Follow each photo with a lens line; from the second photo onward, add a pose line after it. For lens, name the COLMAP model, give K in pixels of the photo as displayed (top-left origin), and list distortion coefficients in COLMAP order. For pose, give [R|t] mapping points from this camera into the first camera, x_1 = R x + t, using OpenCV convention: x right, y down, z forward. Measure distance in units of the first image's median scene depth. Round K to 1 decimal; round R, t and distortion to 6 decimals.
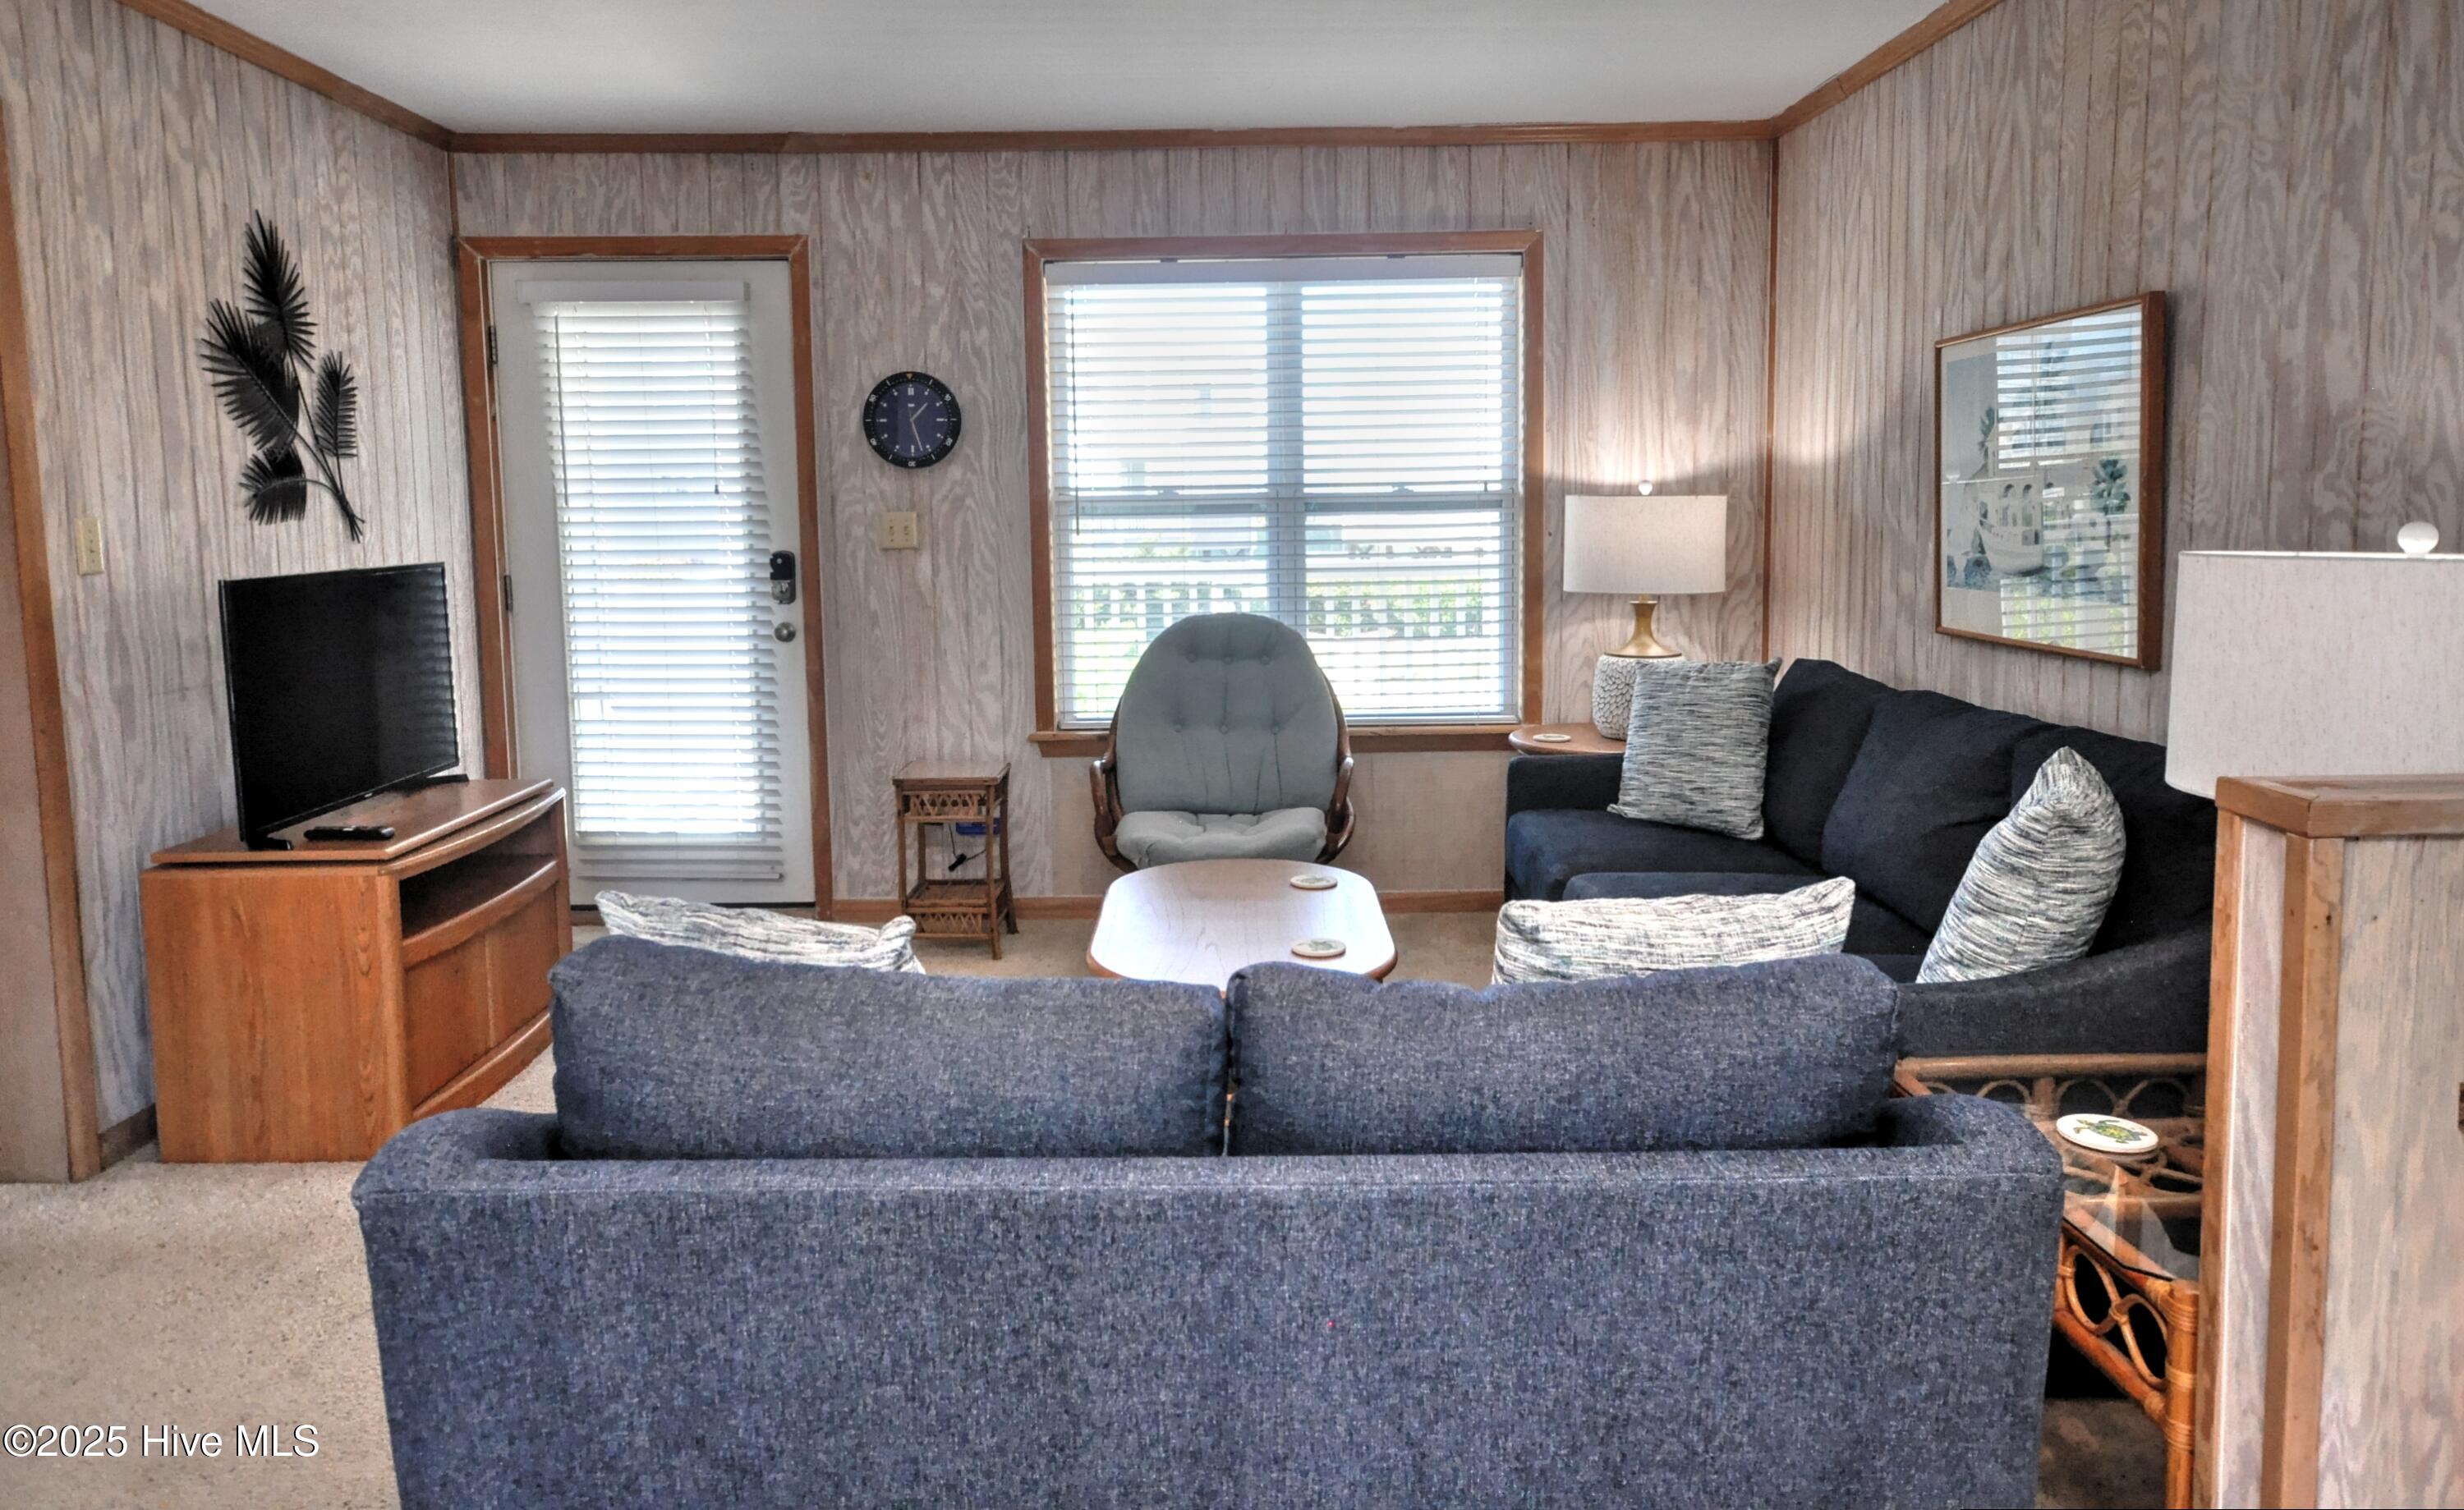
lens RADIAL K [[1617.6, 0, 1234.7], [0, 1617.6, 664.6], [0, 0, 1]] dist [0.001826, 0.005254]
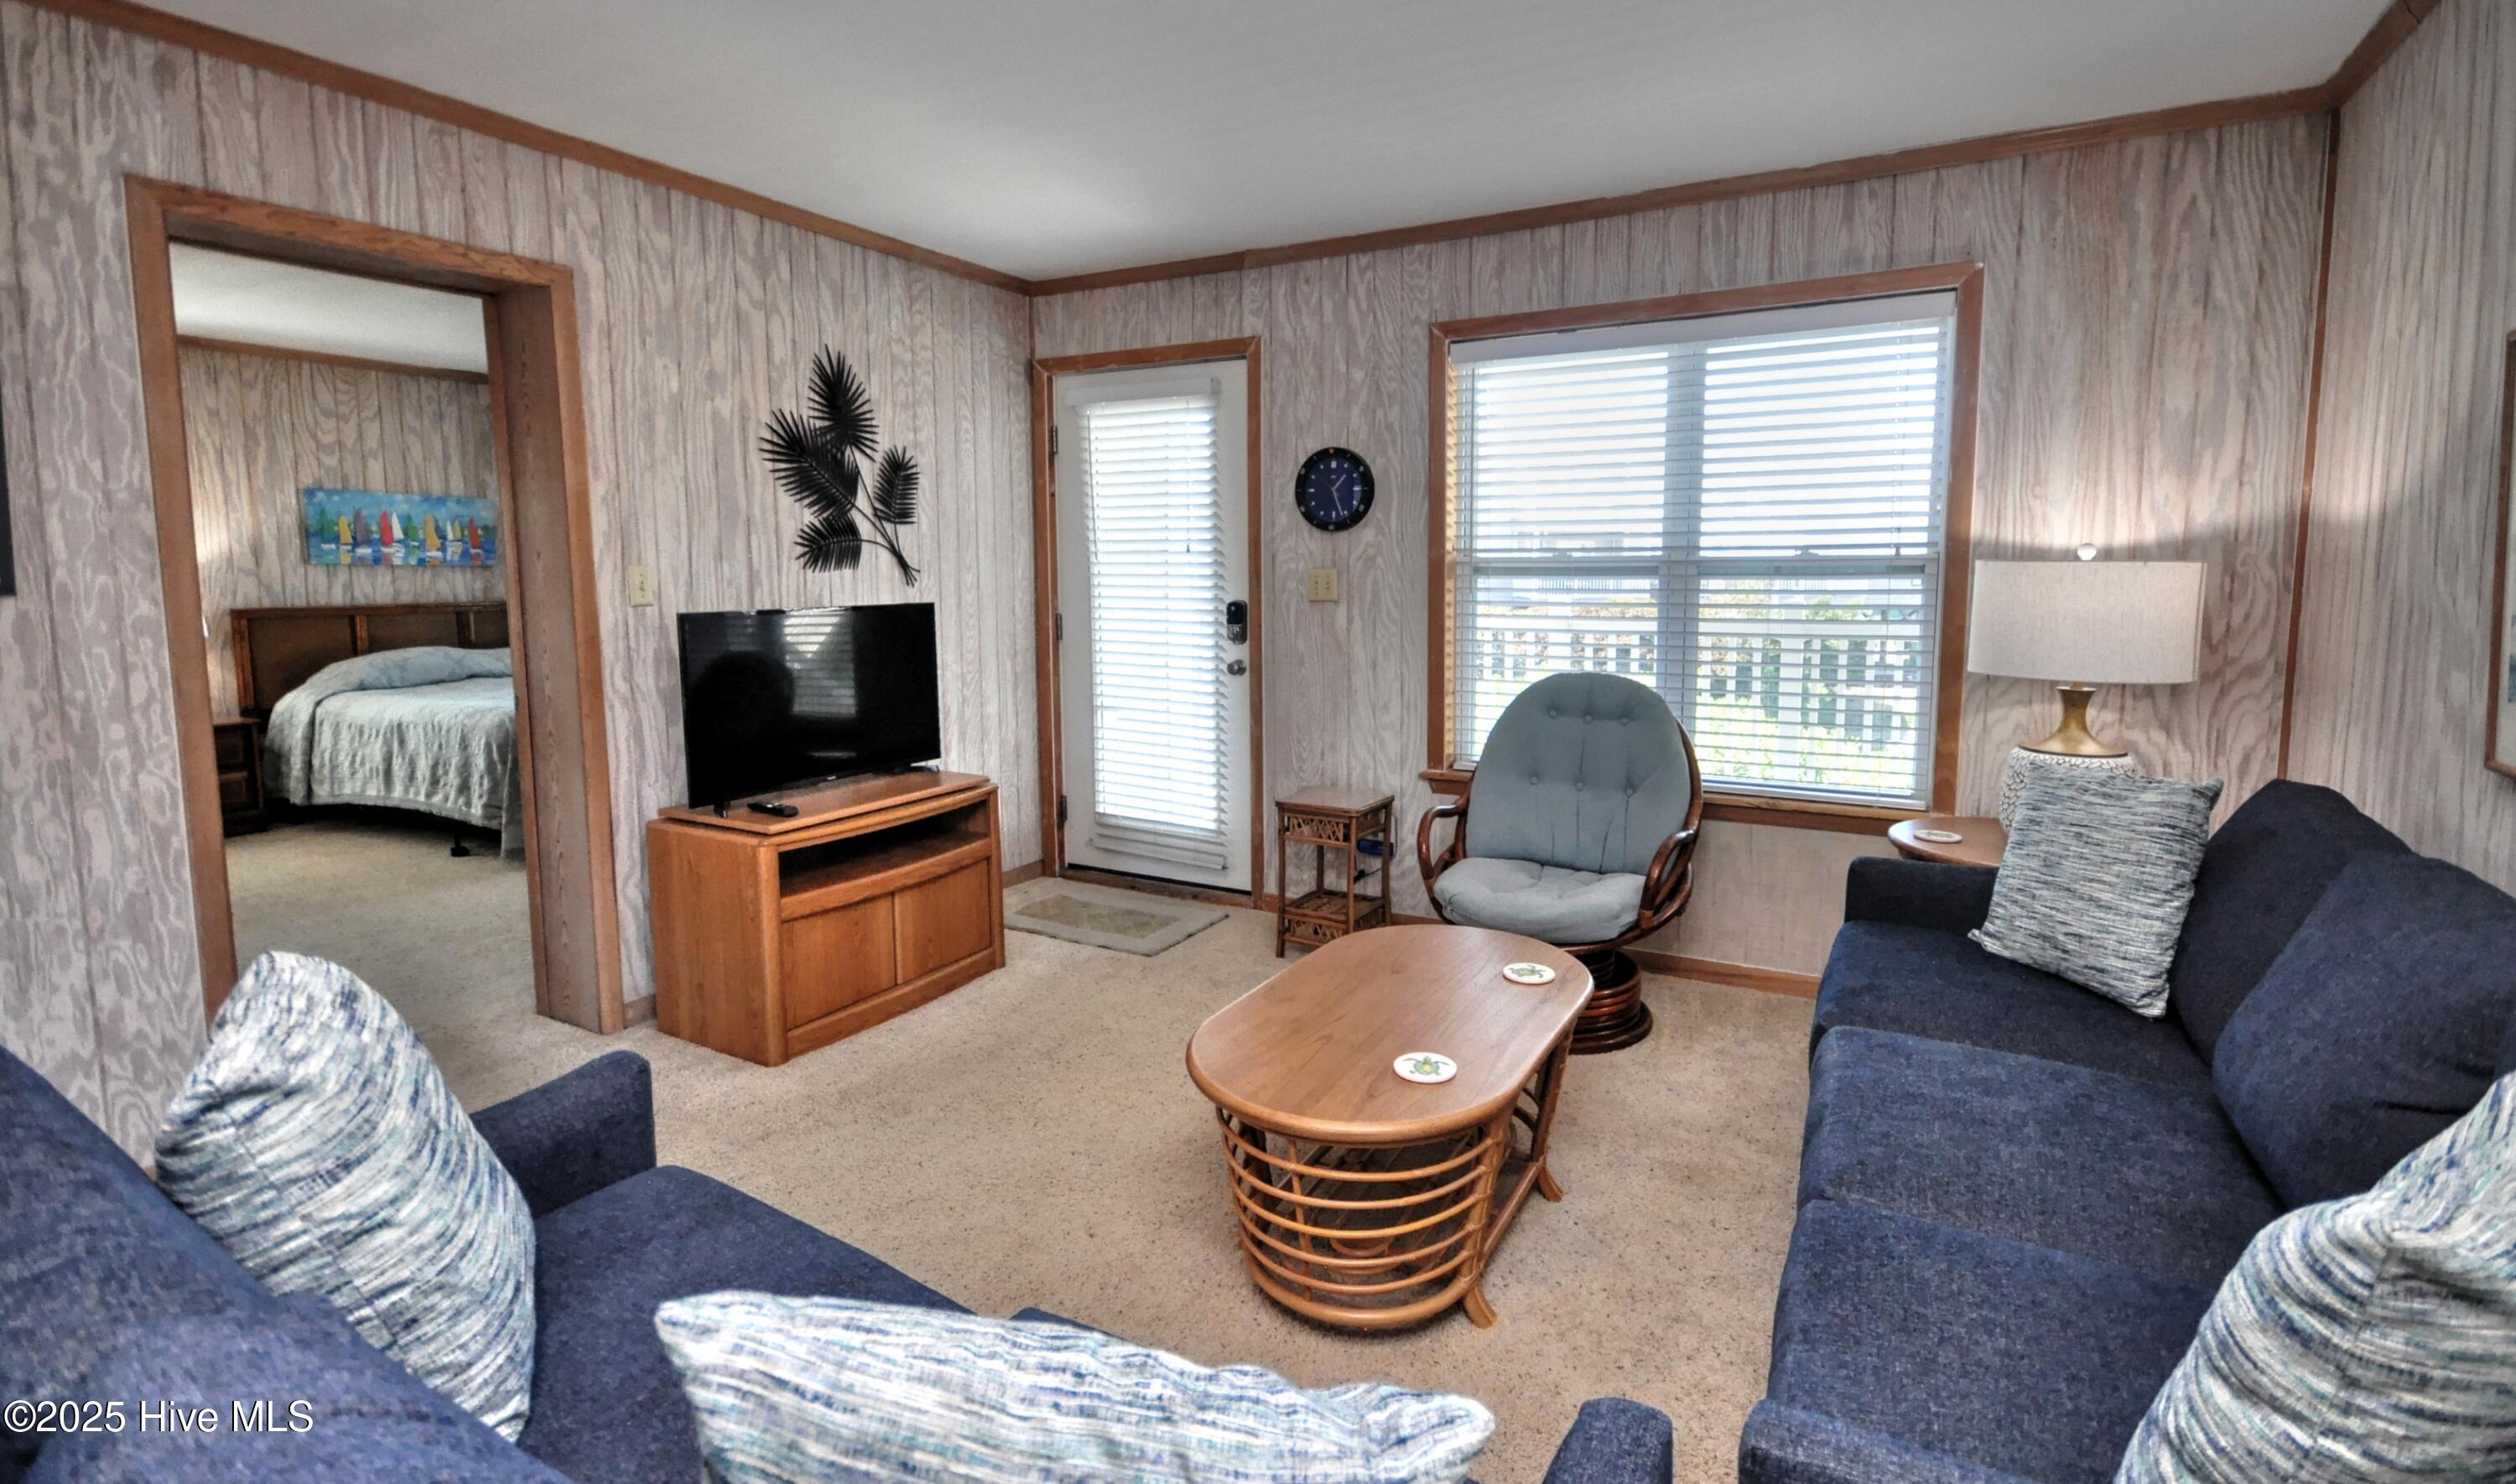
lens RADIAL K [[1168.5, 0, 1270.4], [0, 1168.5, 682.7], [0, 0, 1]] dist [-0.001029, 0.000513]
pose [[0.869237, 0.060222, -0.490714, 0.181752], [-0.059067, 0.998094, 0.017859, -0.026976], [0.490854, 0.013462, 0.871138, 0.261797]]
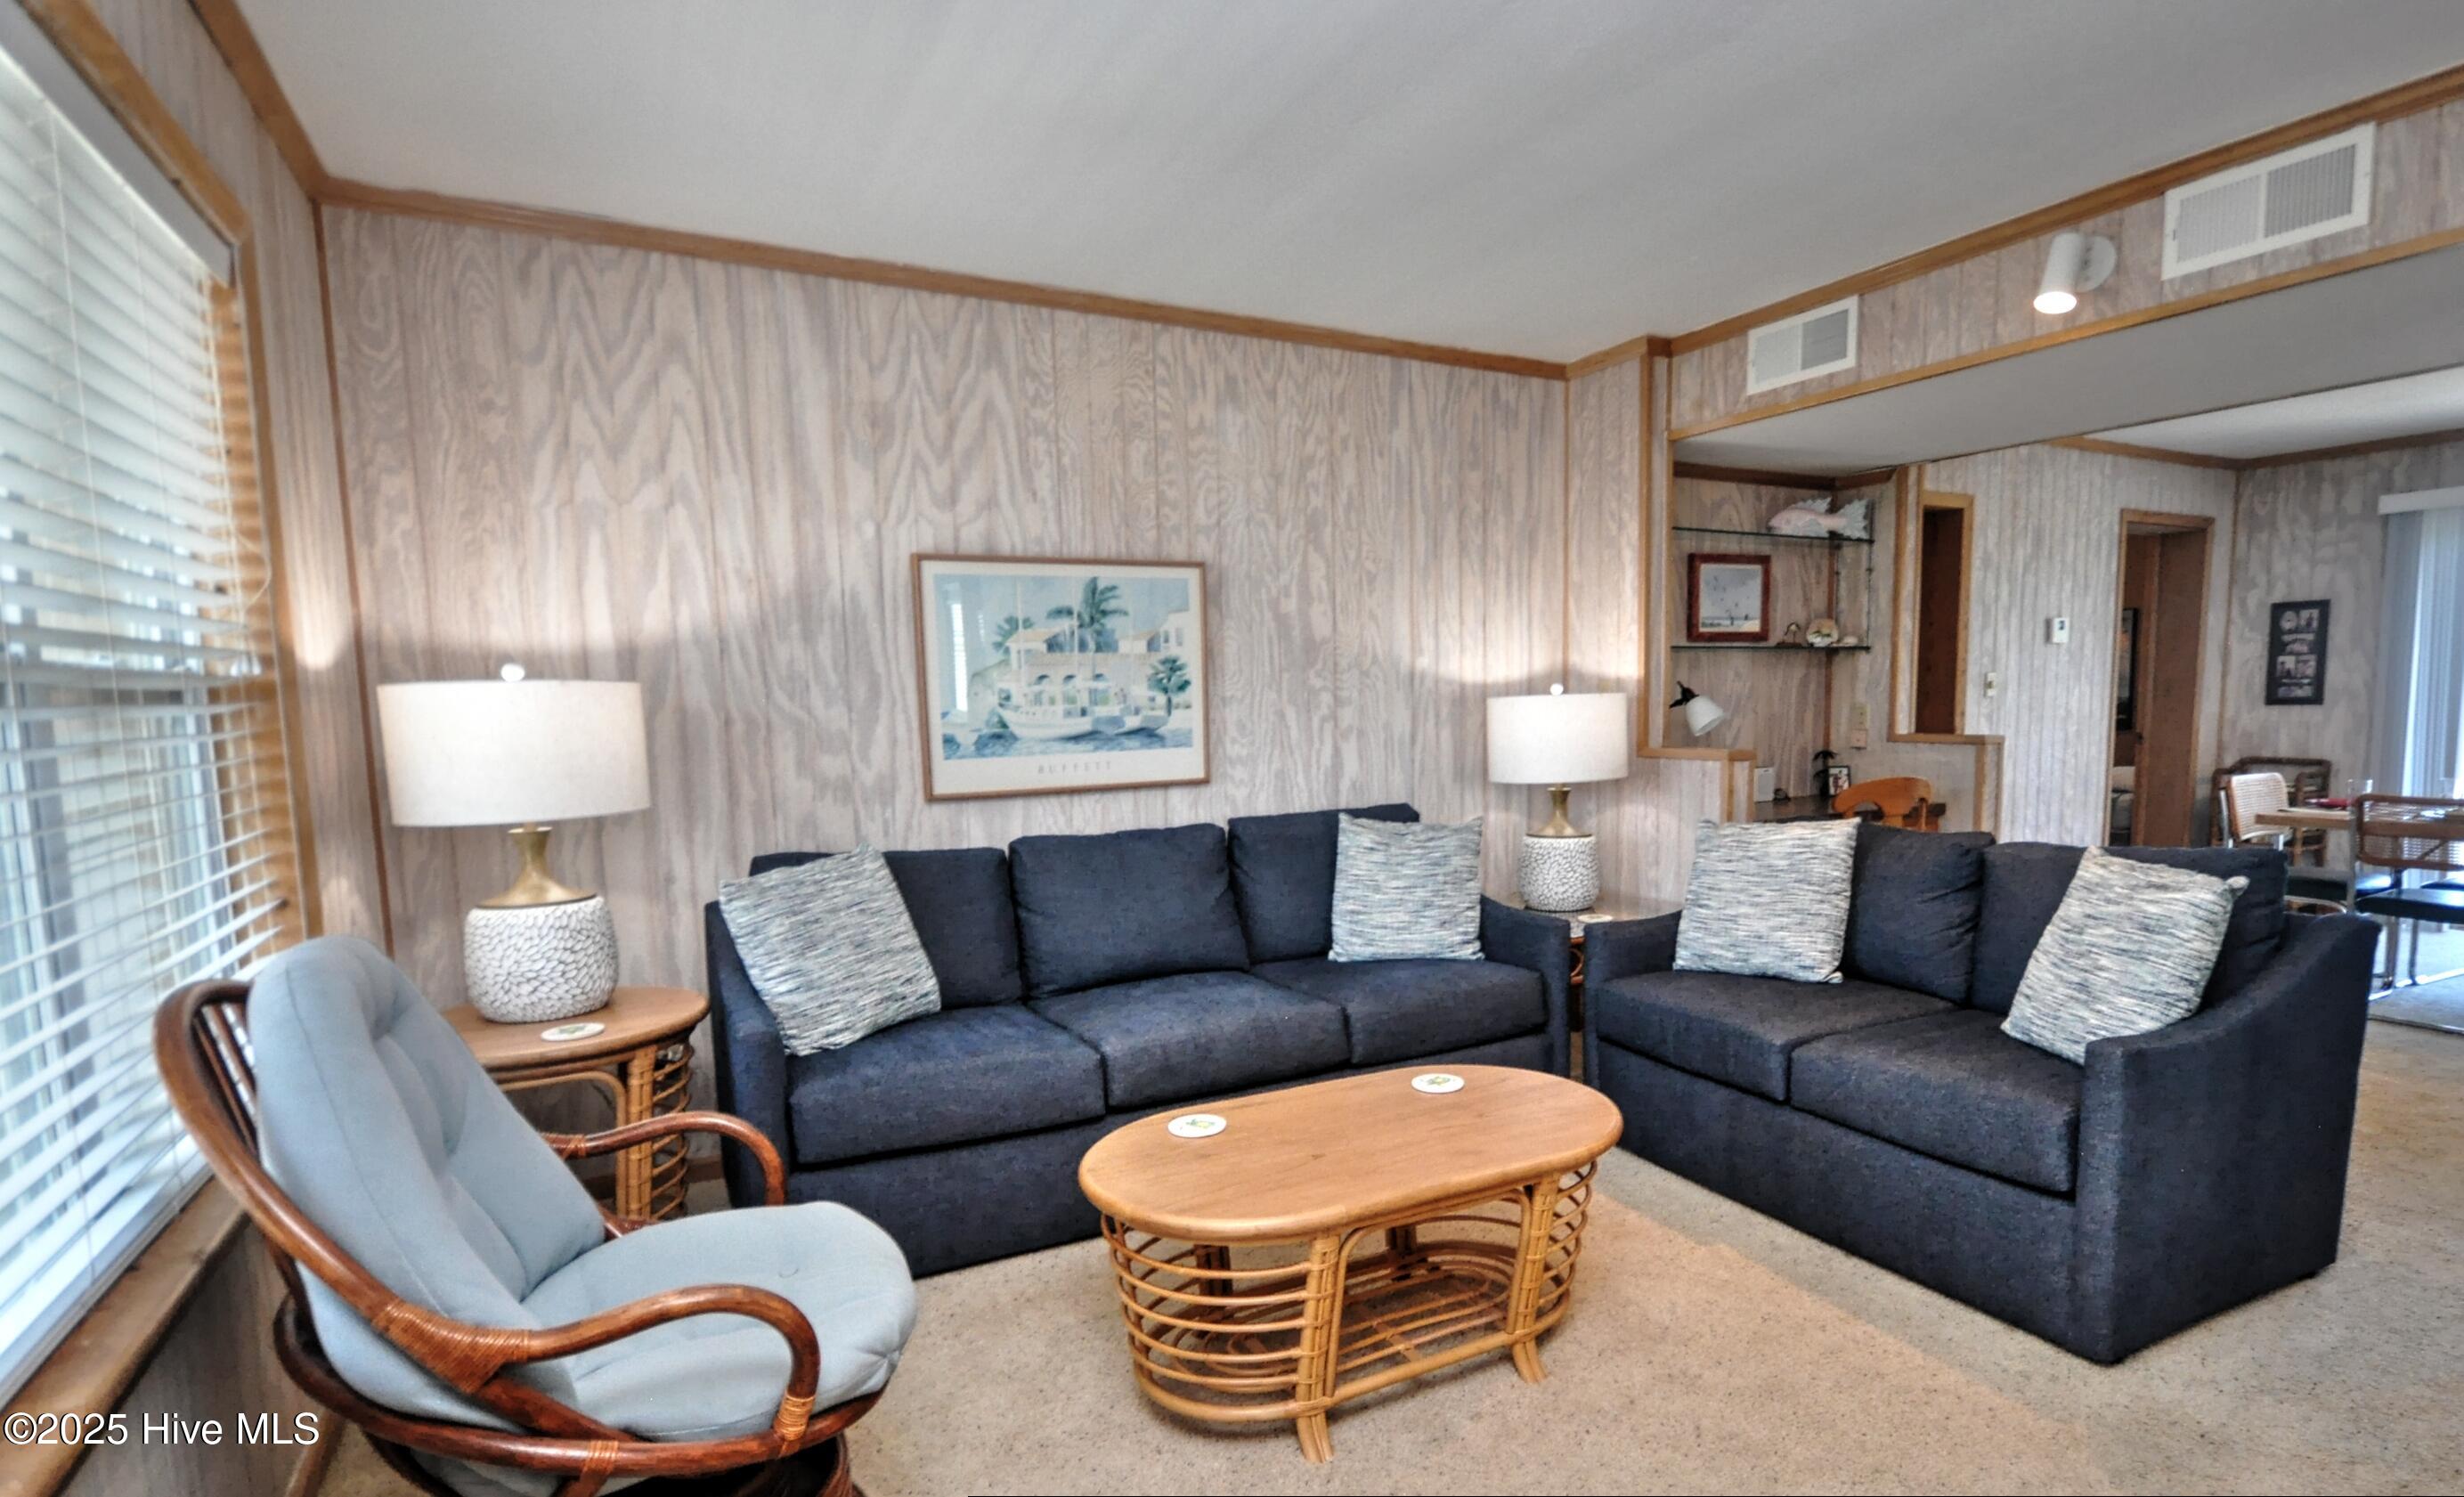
lens RADIAL K [[1271.7, 0, 1346.3], [0, 1271.7, 828.1], [0, 0, 1]] dist [-0.001384, 0.000056]
pose [[-0.491958, -0.073409, 0.867519, -0.416021], [0.114141, 0.982400, 0.147858, -0.081060], [-0.863104, 0.171759, -0.474920, 0.932416]]
